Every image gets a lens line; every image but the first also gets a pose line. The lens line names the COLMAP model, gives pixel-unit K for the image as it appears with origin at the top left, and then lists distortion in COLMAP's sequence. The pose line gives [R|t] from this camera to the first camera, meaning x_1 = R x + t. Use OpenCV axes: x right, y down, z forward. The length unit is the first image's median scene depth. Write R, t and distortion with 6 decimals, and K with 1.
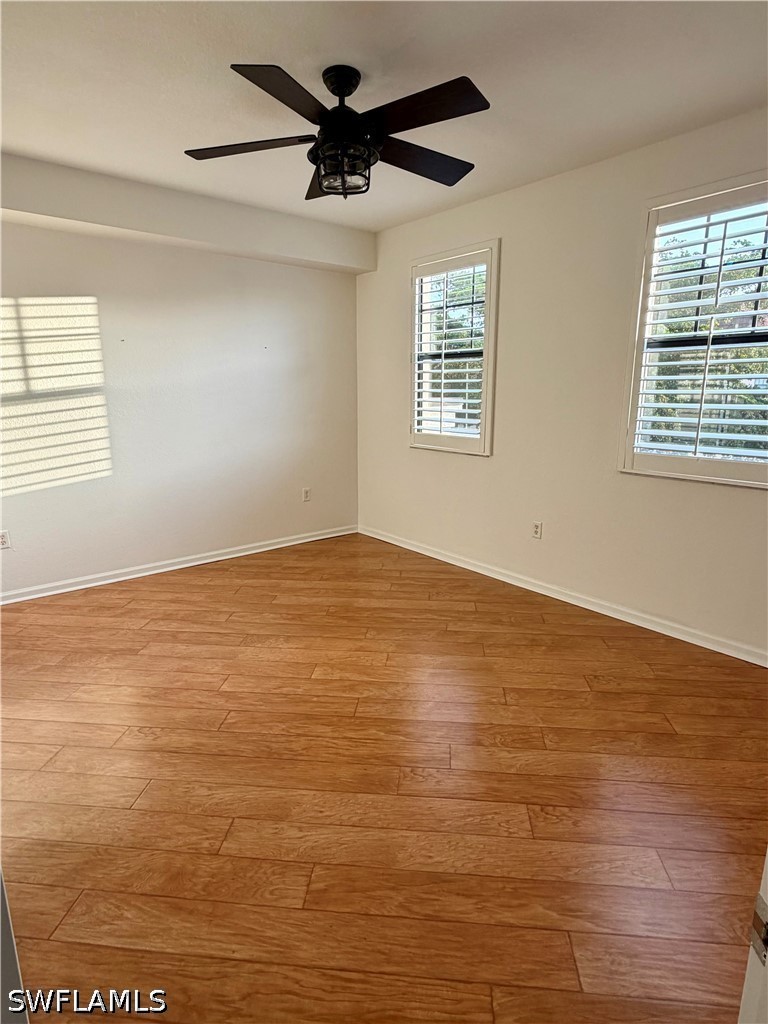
lens RADIAL K [[566.3, 0, 384.0], [0, 566.3, 512.0], [0, 0, 1]] dist [-0.000692, 0.000475]
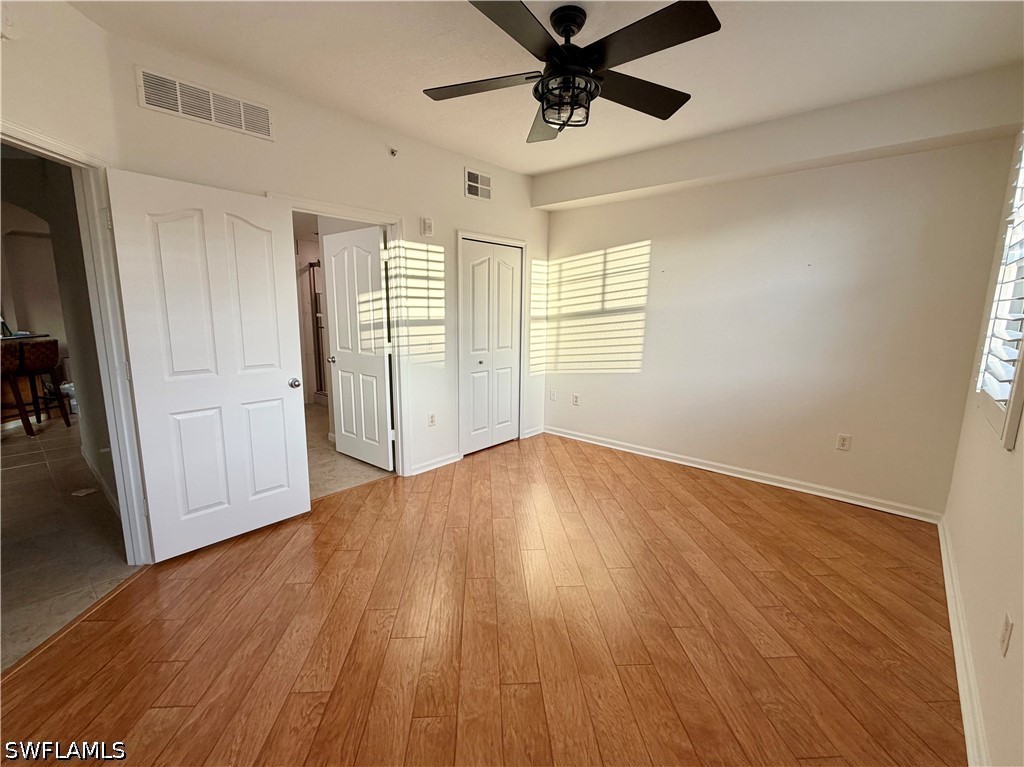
lens RADIAL K [[456.4, 0, 512.0], [0, 456.4, 383.5], [0, 0, 1]] dist [-0.004076, -0.000123]
pose [[0.146644, 0.165923, -0.975175, 0.571344], [-0.226373, 0.965299, 0.130201, -0.123797], [0.962939, 0.201660, 0.179115, 0.583769]]
